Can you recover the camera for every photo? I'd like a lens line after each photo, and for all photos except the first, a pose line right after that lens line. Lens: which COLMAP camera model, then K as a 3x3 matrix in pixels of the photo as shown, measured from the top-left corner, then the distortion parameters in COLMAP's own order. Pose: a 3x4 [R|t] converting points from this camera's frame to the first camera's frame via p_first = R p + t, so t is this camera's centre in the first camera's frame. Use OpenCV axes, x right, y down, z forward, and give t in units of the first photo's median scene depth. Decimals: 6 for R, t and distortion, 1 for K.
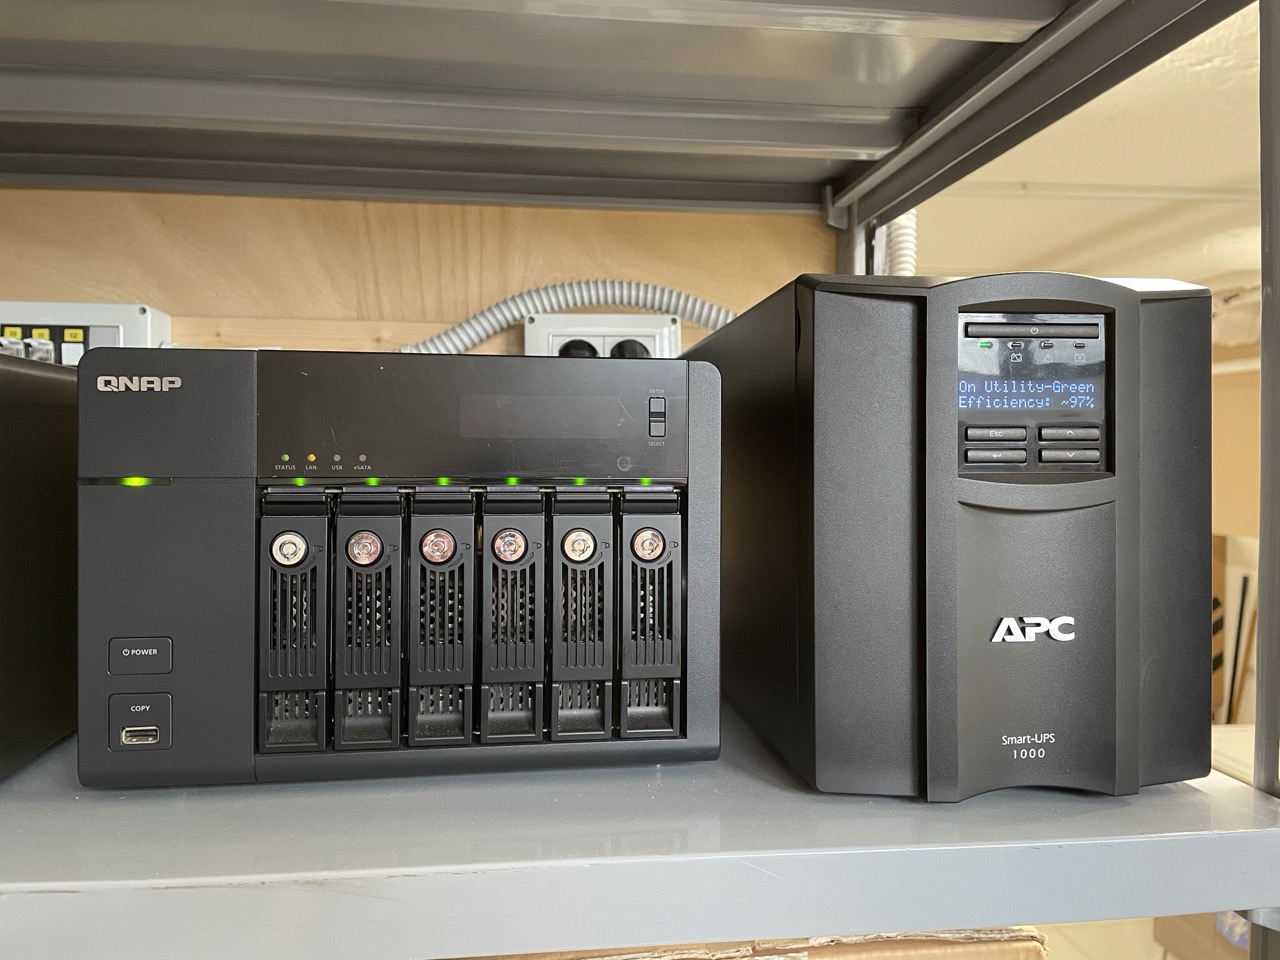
lens RADIAL K [[994.6, 0, 641.2], [0, 994.6, 459.3], [0, 0, 1]] dist [0.057518, -0.084885]
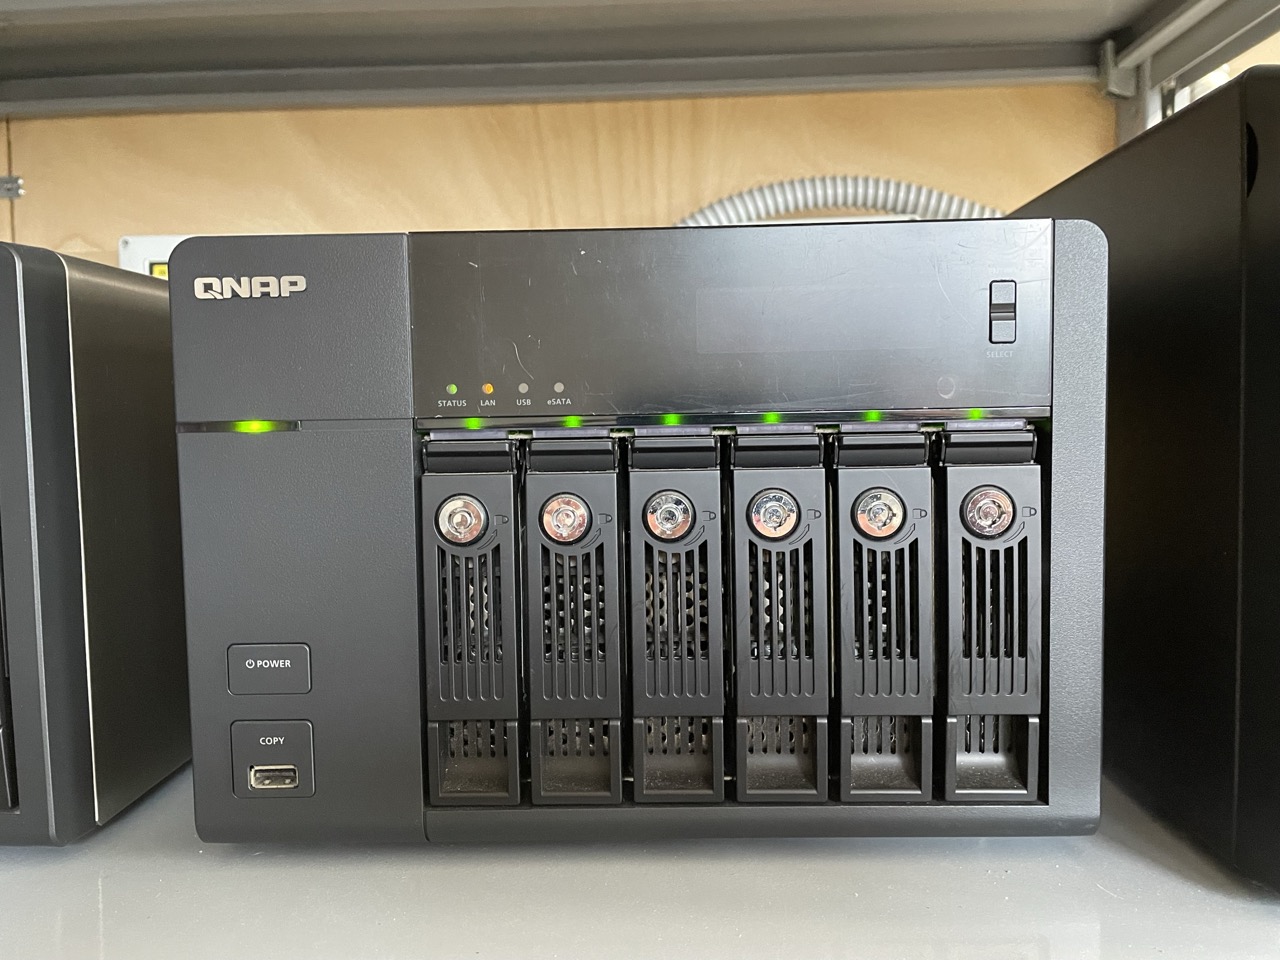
lens RADIAL K [[994.6, 0, 639.3], [0, 994.6, 476.0], [0, 0, 1]] dist [0.057518, -0.084885]
pose [[0.986362, -0.009745, -0.164301, -0.109931], [0.020642, 0.997688, 0.064750, 0.015719], [0.163290, -0.067259, 0.984283, 0.323284]]
